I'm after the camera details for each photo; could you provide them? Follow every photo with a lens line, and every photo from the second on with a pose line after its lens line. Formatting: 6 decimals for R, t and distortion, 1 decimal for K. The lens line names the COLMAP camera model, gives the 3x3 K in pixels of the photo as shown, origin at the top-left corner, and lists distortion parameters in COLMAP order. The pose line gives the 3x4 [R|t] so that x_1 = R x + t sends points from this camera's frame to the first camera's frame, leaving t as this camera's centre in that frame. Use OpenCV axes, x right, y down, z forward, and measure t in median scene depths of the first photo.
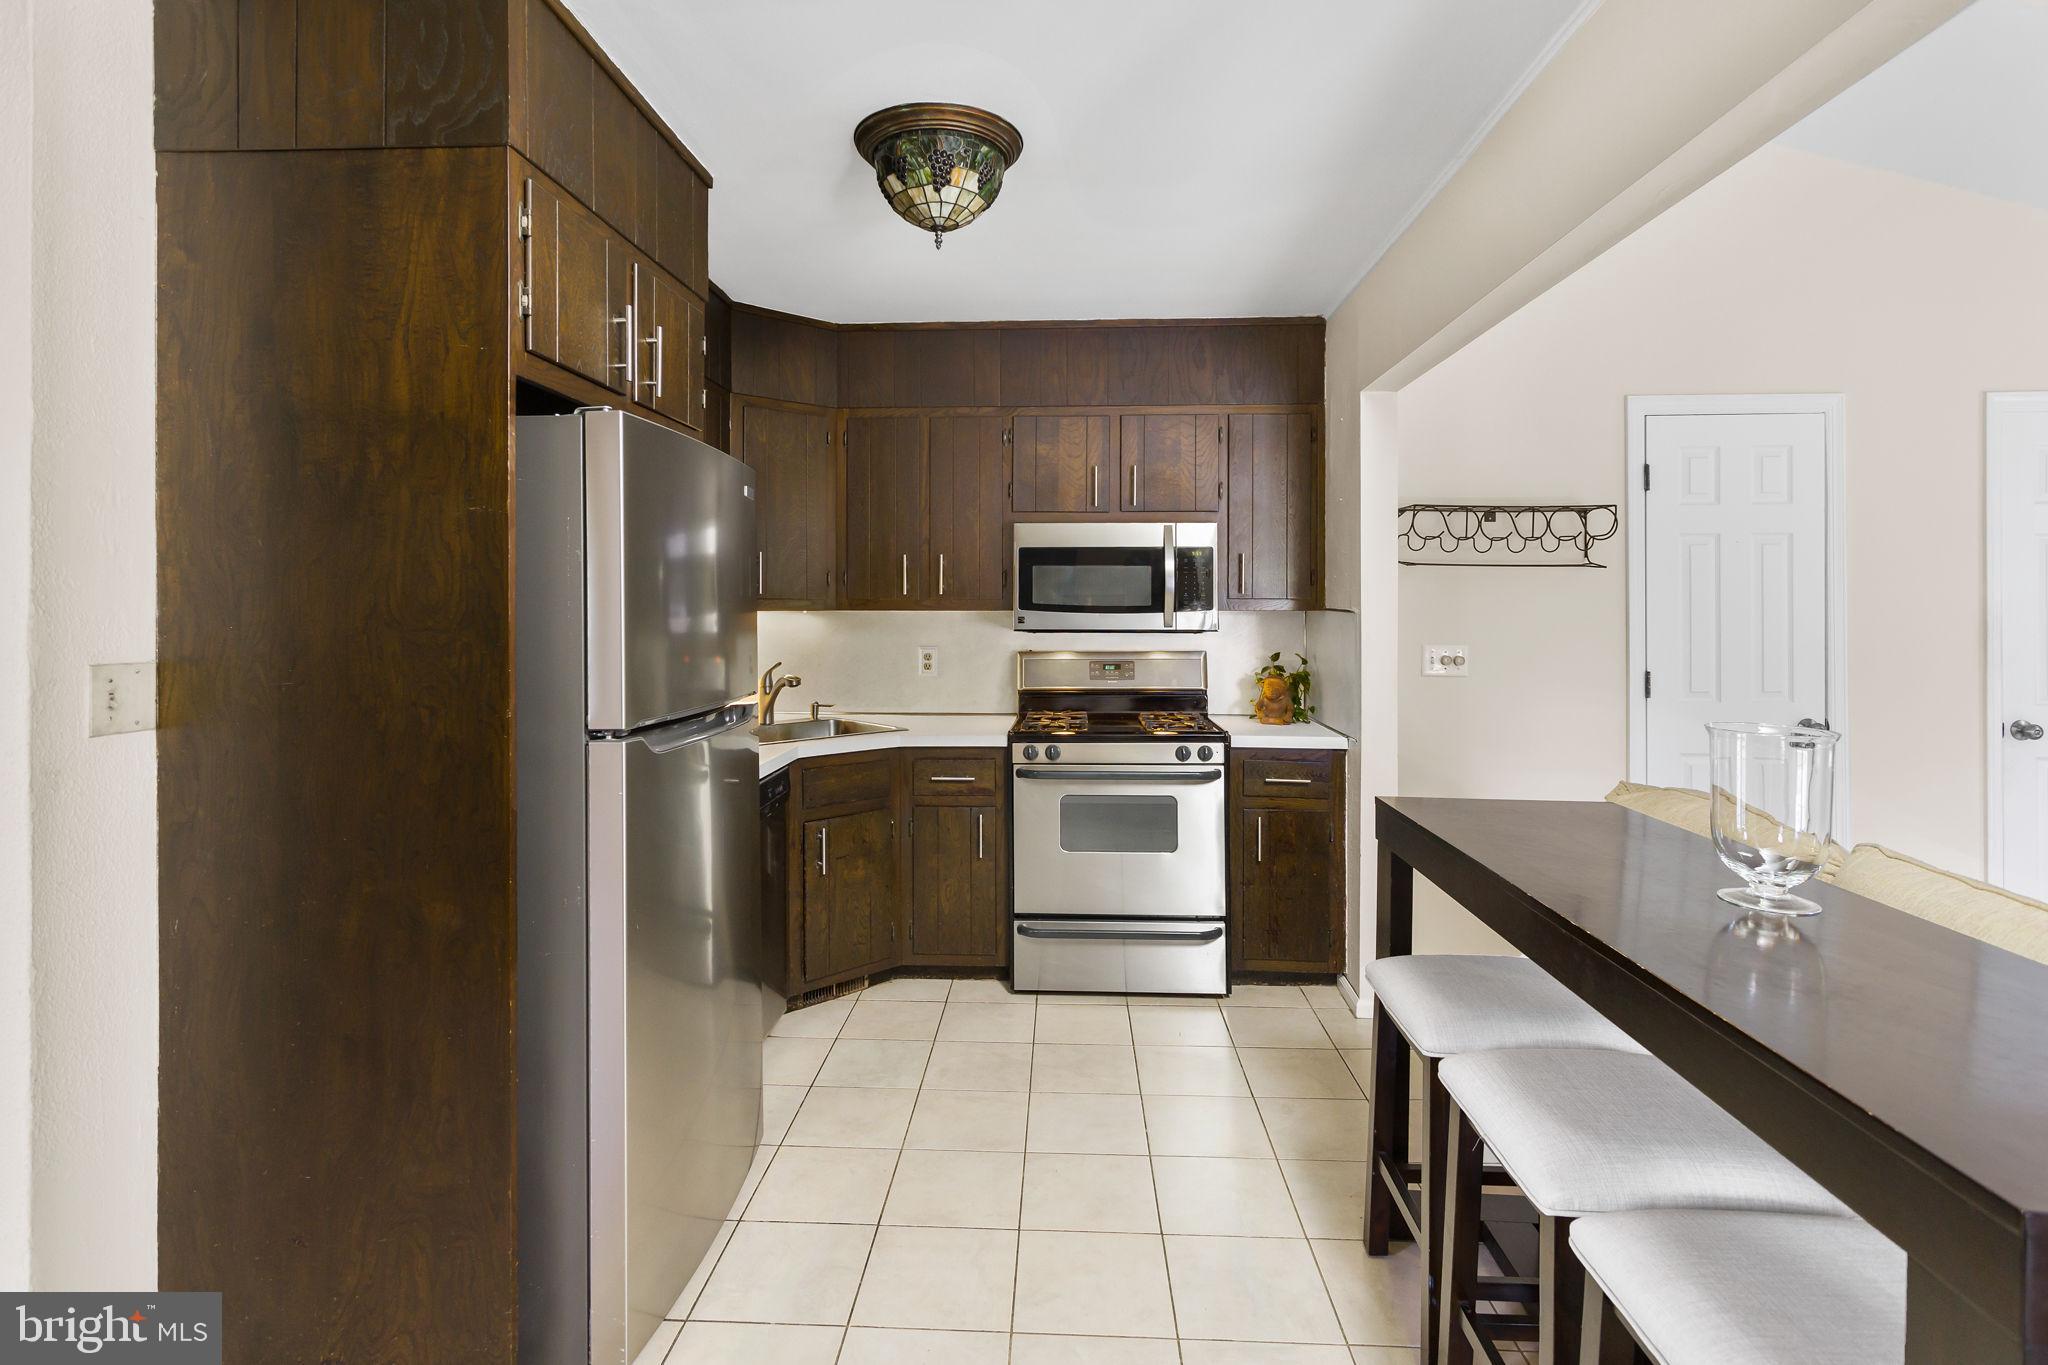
lens RADIAL K [[993.2, 0, 1031.2], [0, 993.2, 599.5], [0, 0, 1]] dist [0.009340, 0.001611]
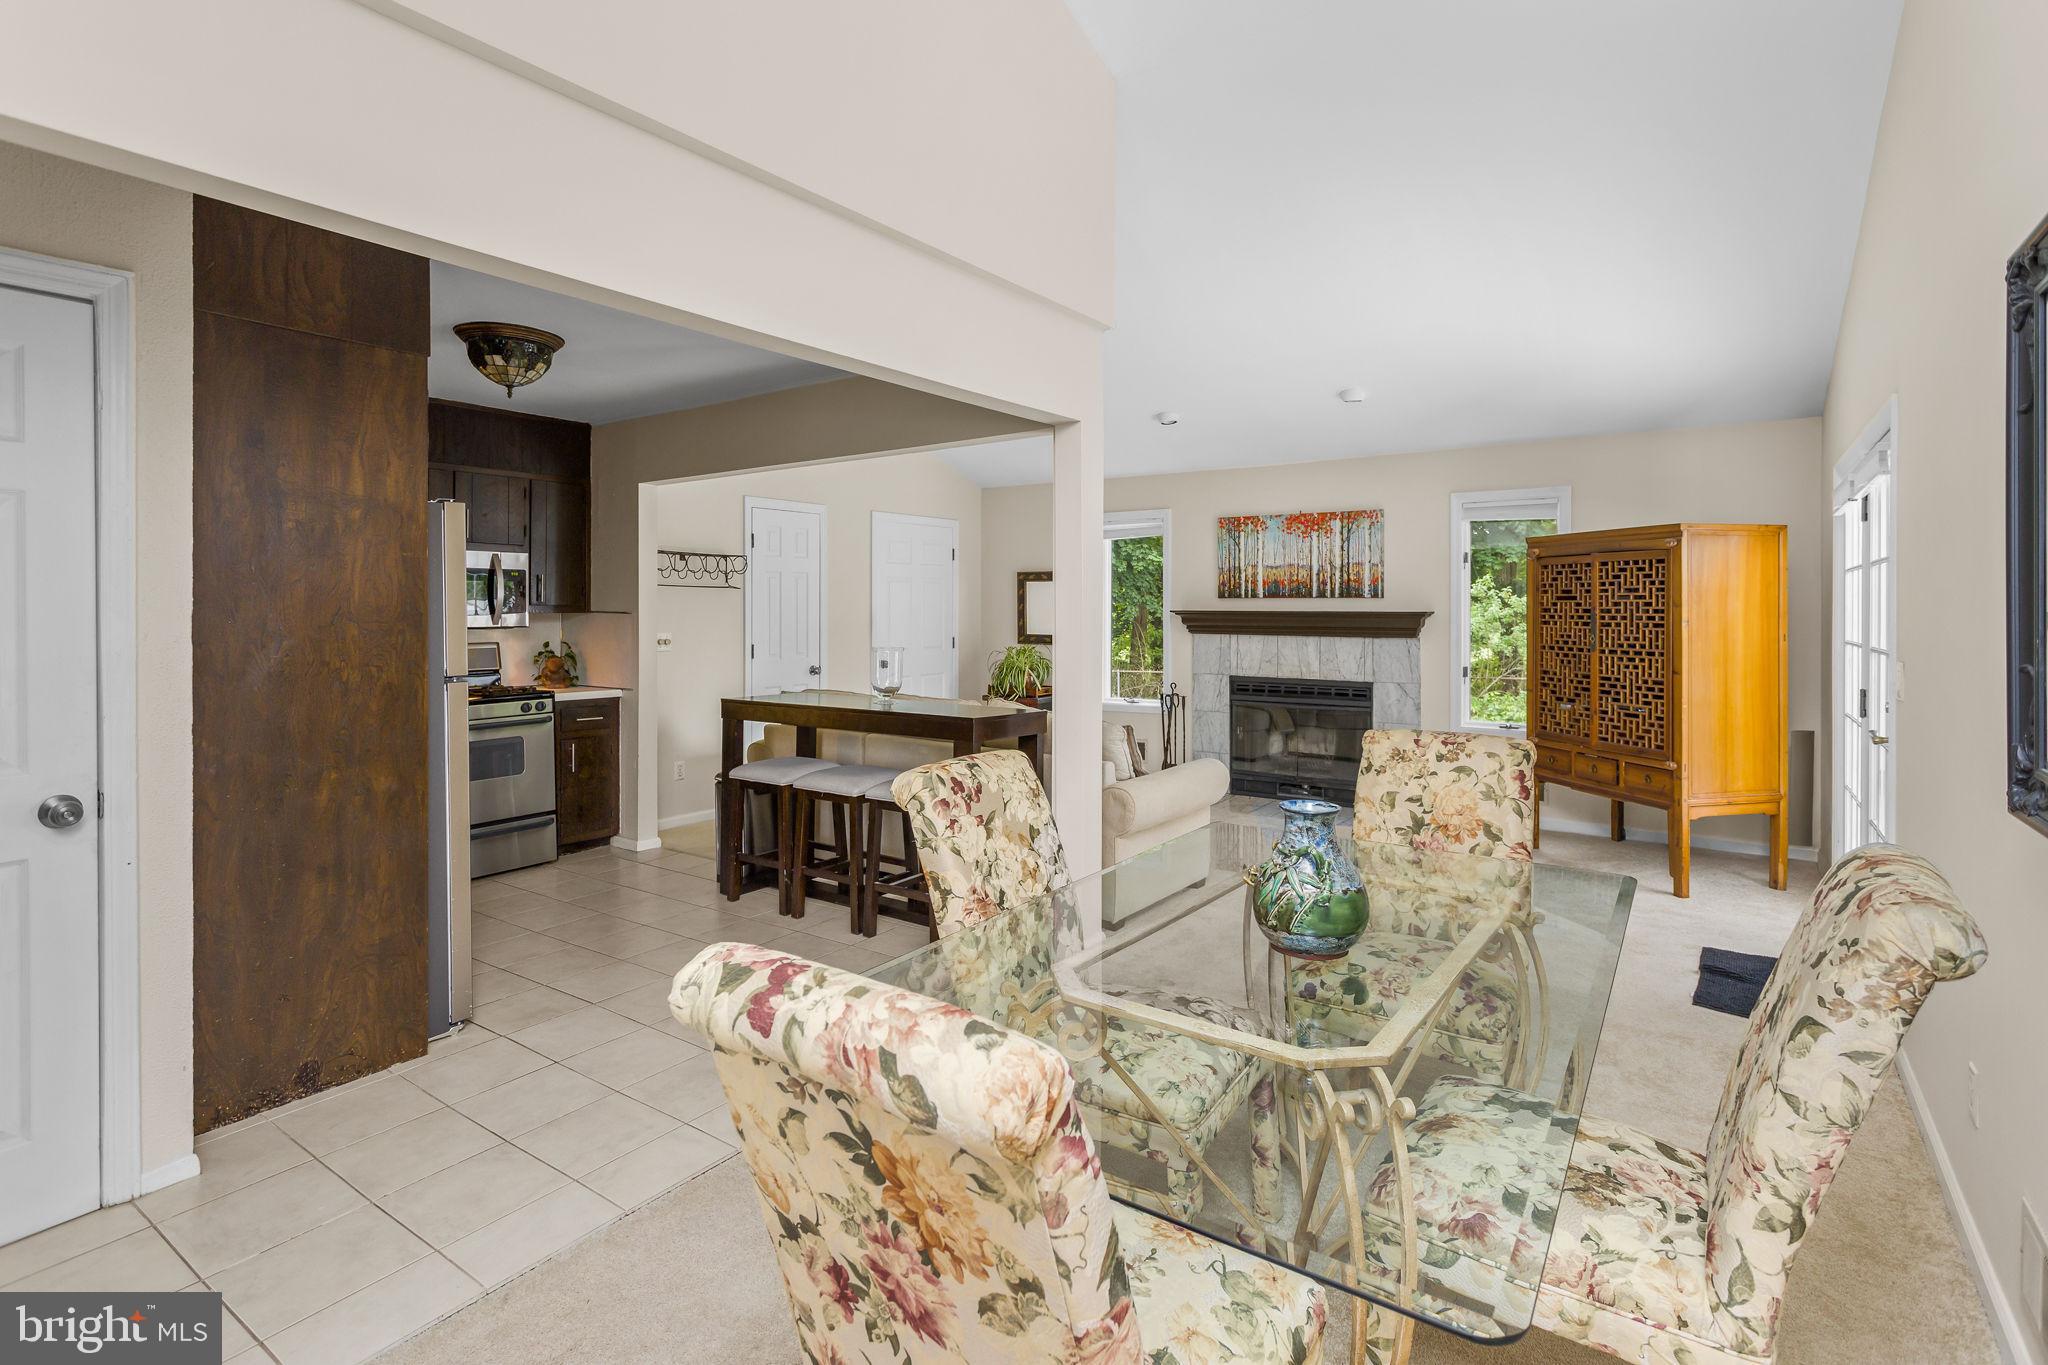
lens RADIAL K [[993.2, 0, 1001.3], [0, 993.2, 595.5], [0, 0, 1]] dist [0.009340, 0.001611]
pose [[0.546140, 0.011657, 0.837613, -0.695574], [-0.003383, 0.999926, -0.011710, 0.000327], [-0.837687, 0.003561, 0.546139, -0.412496]]
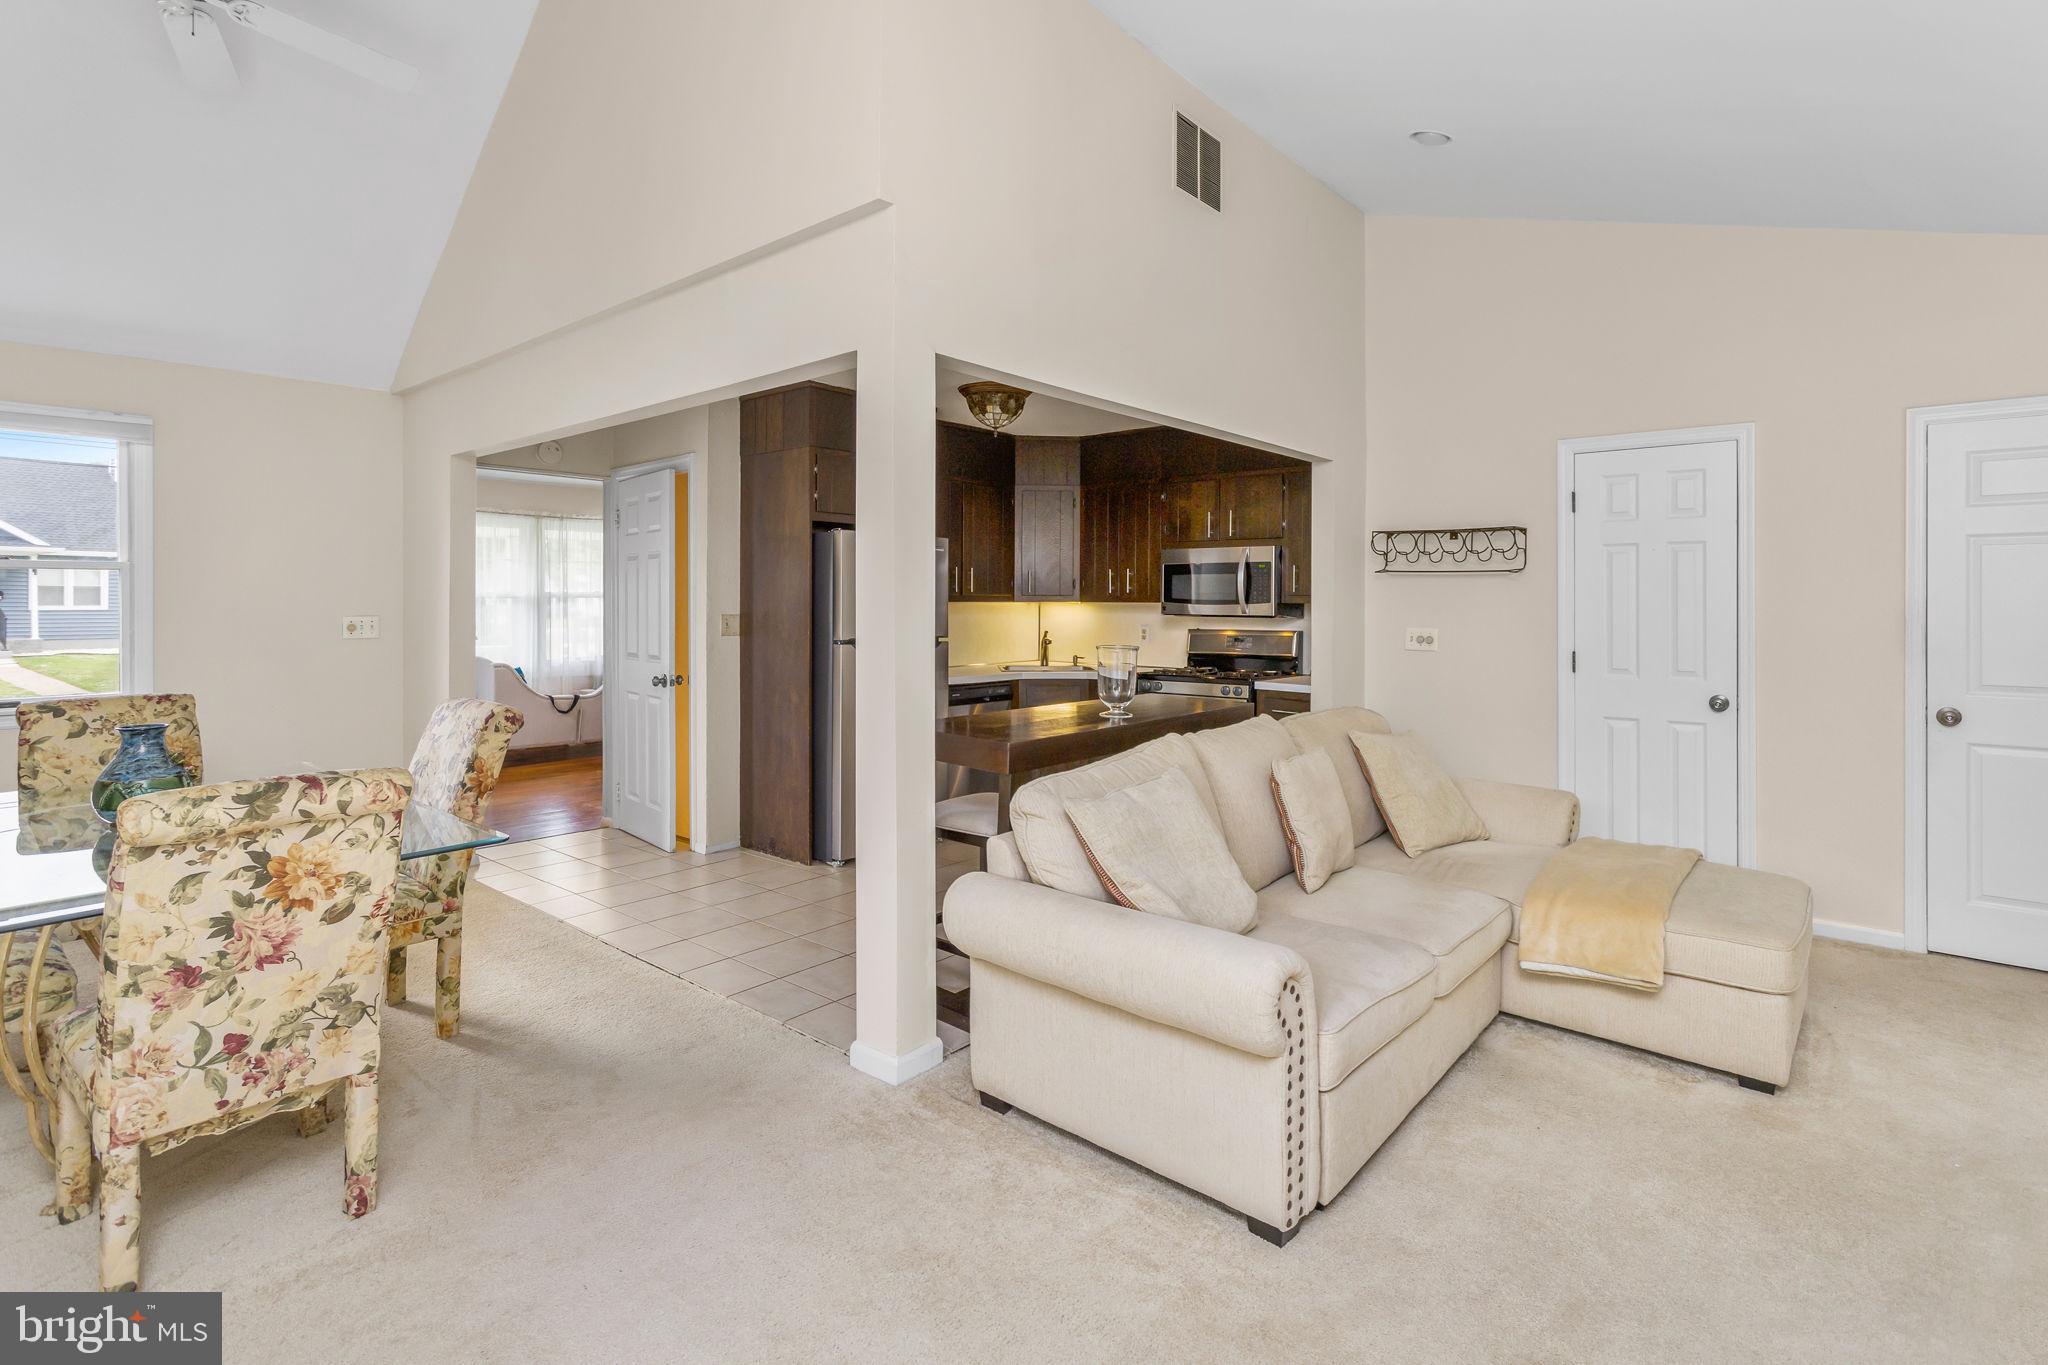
lens RADIAL K [[993.2, 0, 1049.7], [0, 993.2, 600.0], [0, 0, 1]] dist [0.009340, 0.001611]
pose [[0.802704, 0.003537, -0.596368, 0.858078], [-0.001317, 0.999990, 0.004158, 0.000191], [0.596377, -0.002552, 0.802701, -0.454878]]
